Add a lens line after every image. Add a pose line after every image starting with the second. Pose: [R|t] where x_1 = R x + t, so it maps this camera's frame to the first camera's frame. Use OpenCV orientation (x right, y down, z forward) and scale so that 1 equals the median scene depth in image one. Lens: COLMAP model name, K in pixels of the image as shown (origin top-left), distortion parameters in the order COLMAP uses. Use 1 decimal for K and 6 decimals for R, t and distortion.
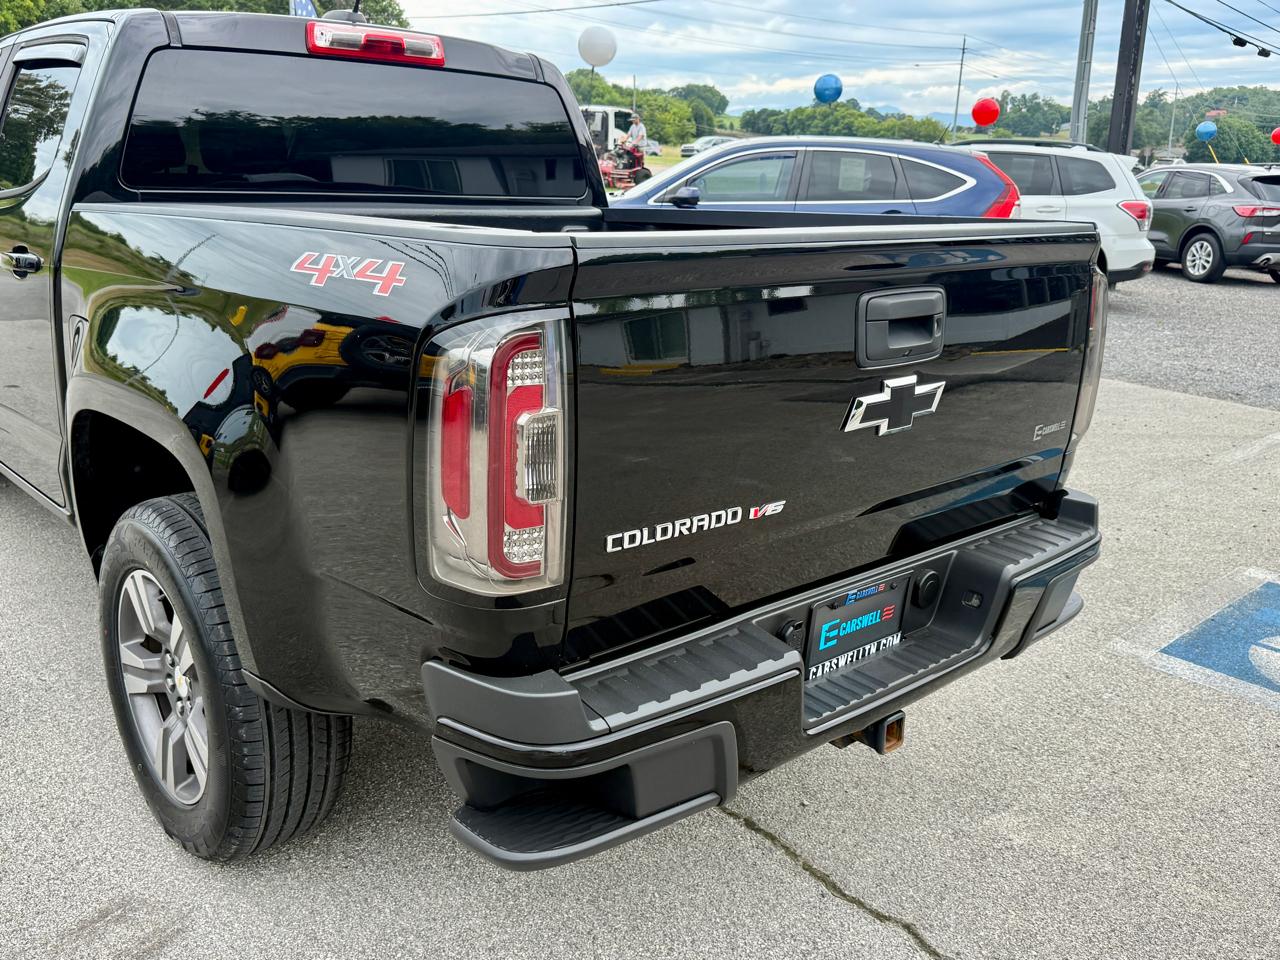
lens RADIAL K [[1096.2, 0, 638.3], [0, 1096.2, 472.1], [0, 0, 1]] dist [0.131656, -0.257453]
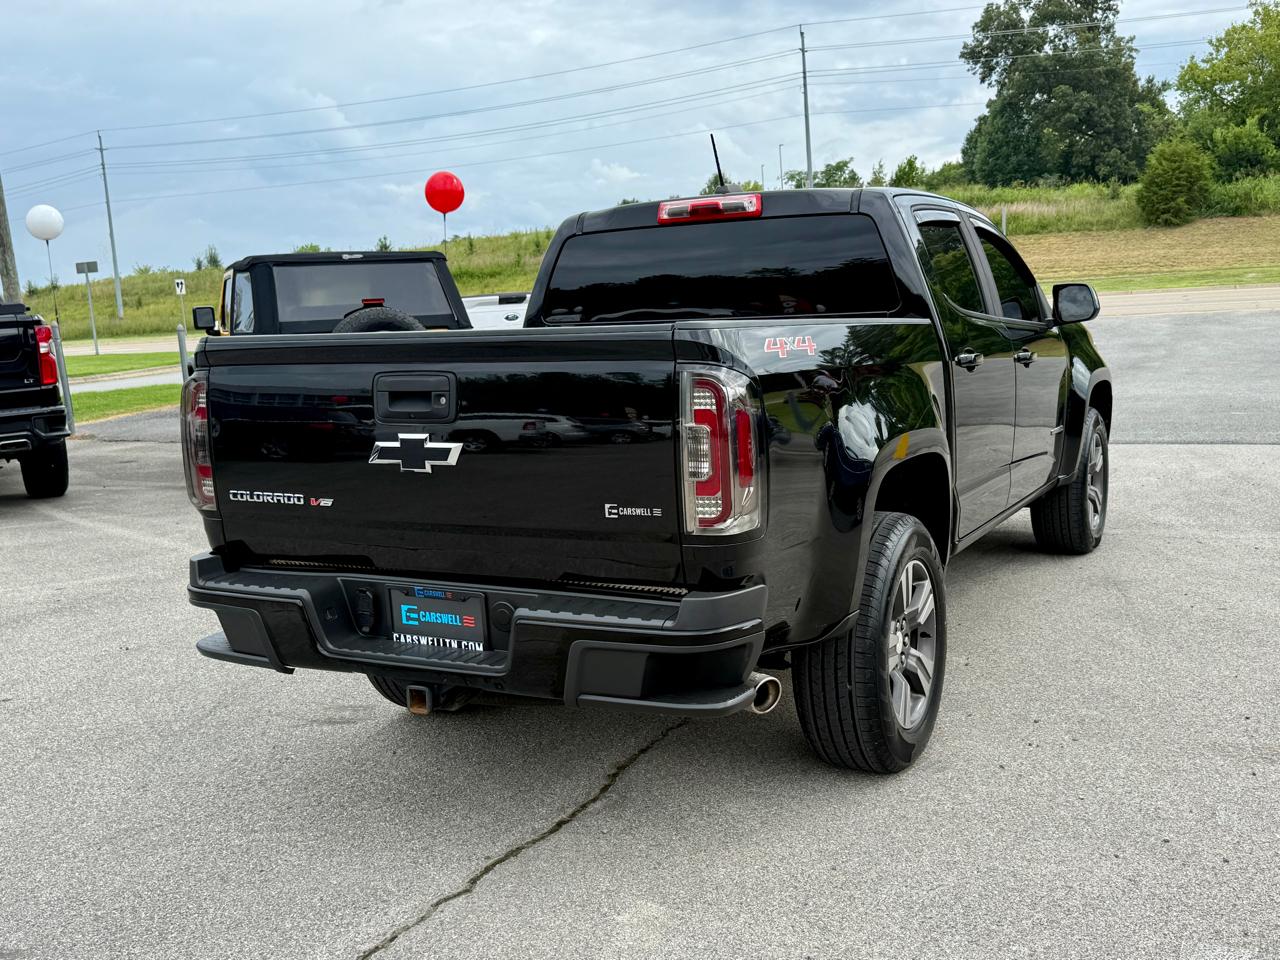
lens RADIAL K [[1268.9, 0, 649.2], [0, 1268.9, 478.1], [0, 0, 1]] dist [0.187795, -0.412695]
pose [[0.341077, 0.077890, -0.936803, 1.741615], [-0.199286, 0.979901, 0.008916, -0.096584], [0.918669, 0.183650, 0.349744, 0.657872]]
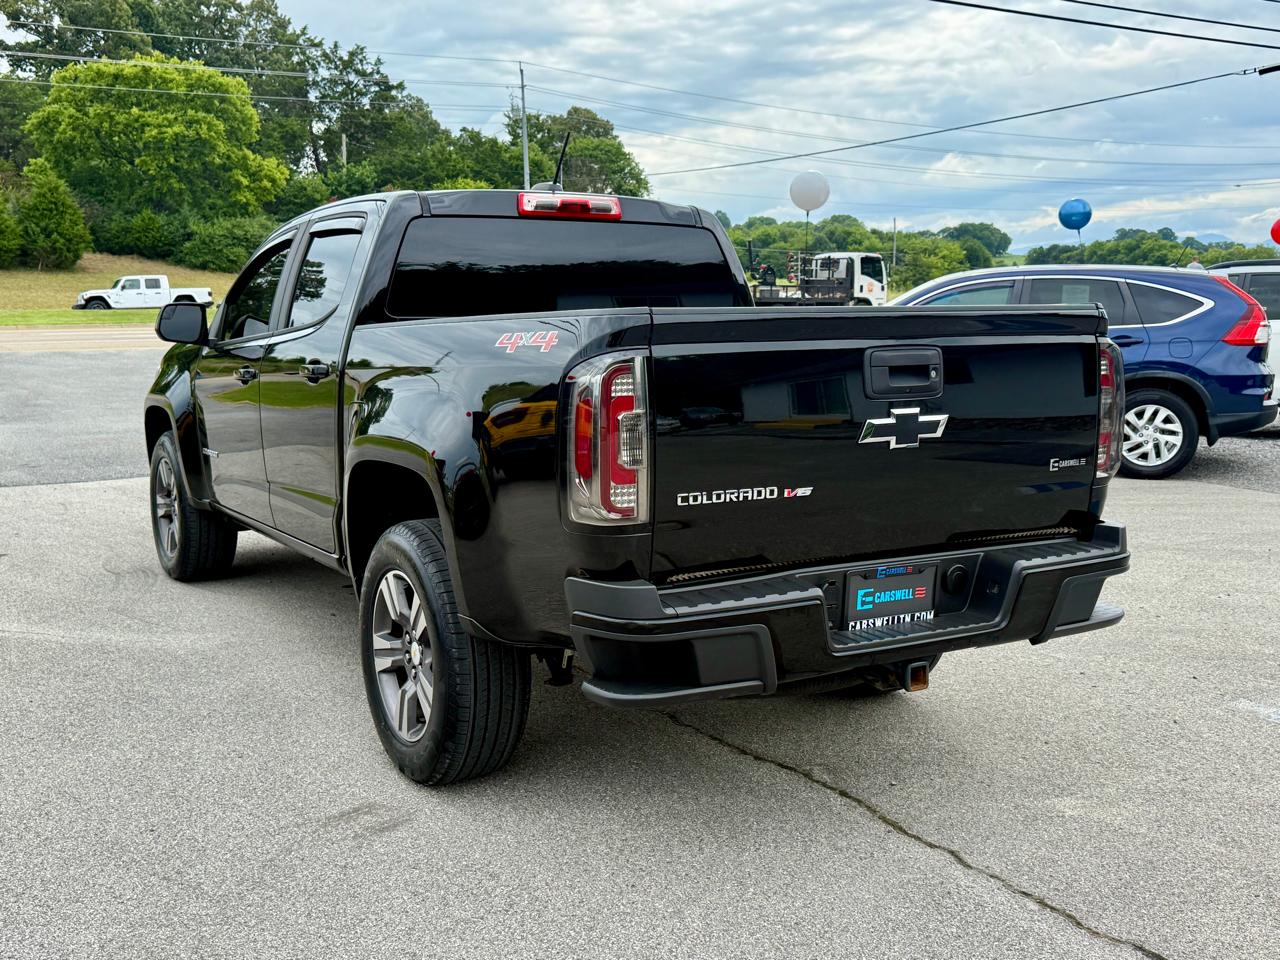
lens RADIAL K [[1270.7, 0, 640.0], [0, 1270.7, 480.0], [0, 0, 1]] dist [0.171877, -0.364080]
pose [[0.979001, -0.017050, -0.203140, 0.217795], [-0.013039, 0.989218, -0.145867, 0.228729], [0.203437, 0.145453, 0.968224, -0.591184]]
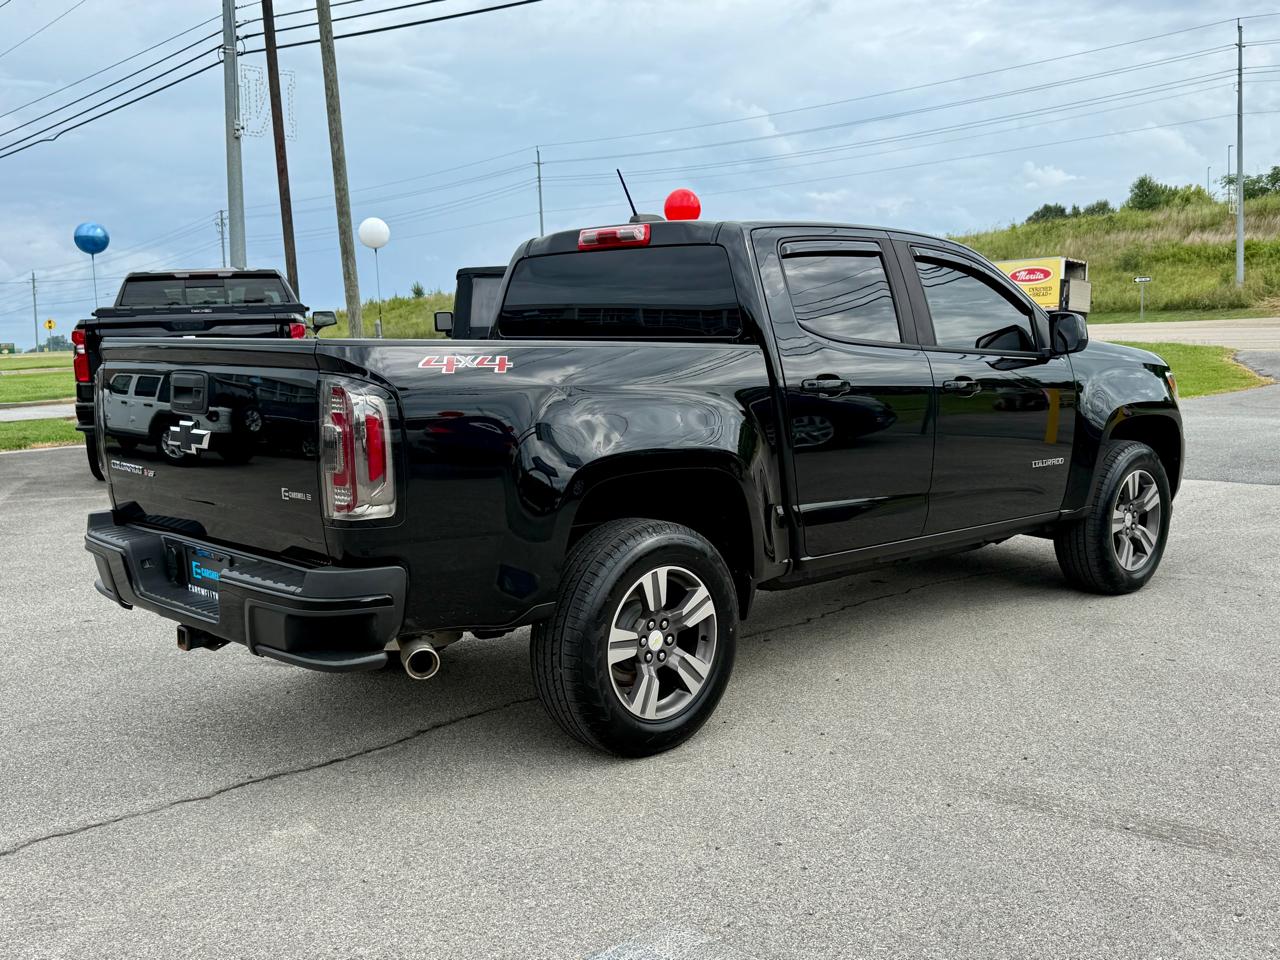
lens RADIAL K [[1270.7, 0, 640.0], [0, 1270.7, 480.0], [0, 0, 1]] dist [0.171877, -0.364080]
pose [[0.026988, 0.087339, -0.995813, 2.121567], [-0.254297, 0.964003, 0.077657, -0.310989], [0.966750, 0.251136, 0.048226, 1.491372]]
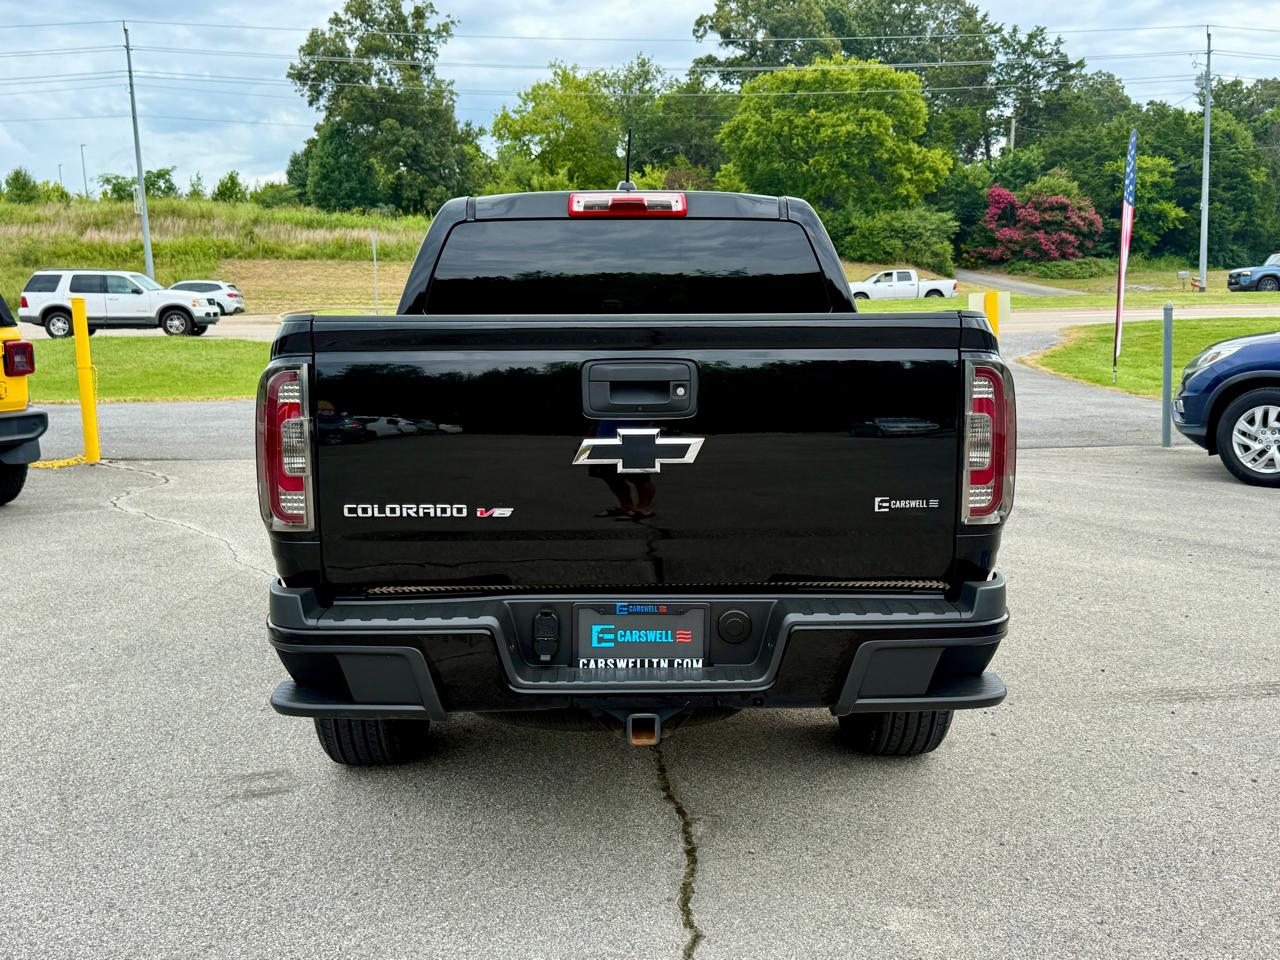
lens RADIAL K [[1268.9, 0, 649.2], [0, 1268.9, 478.1], [0, 0, 1]] dist [0.187795, -0.412695]
pose [[0.760052, 0.045537, -0.648265, 1.099691], [-0.142965, 0.984820, -0.098440, 0.102727], [0.633942, 0.167499, 0.755025, -0.075583]]
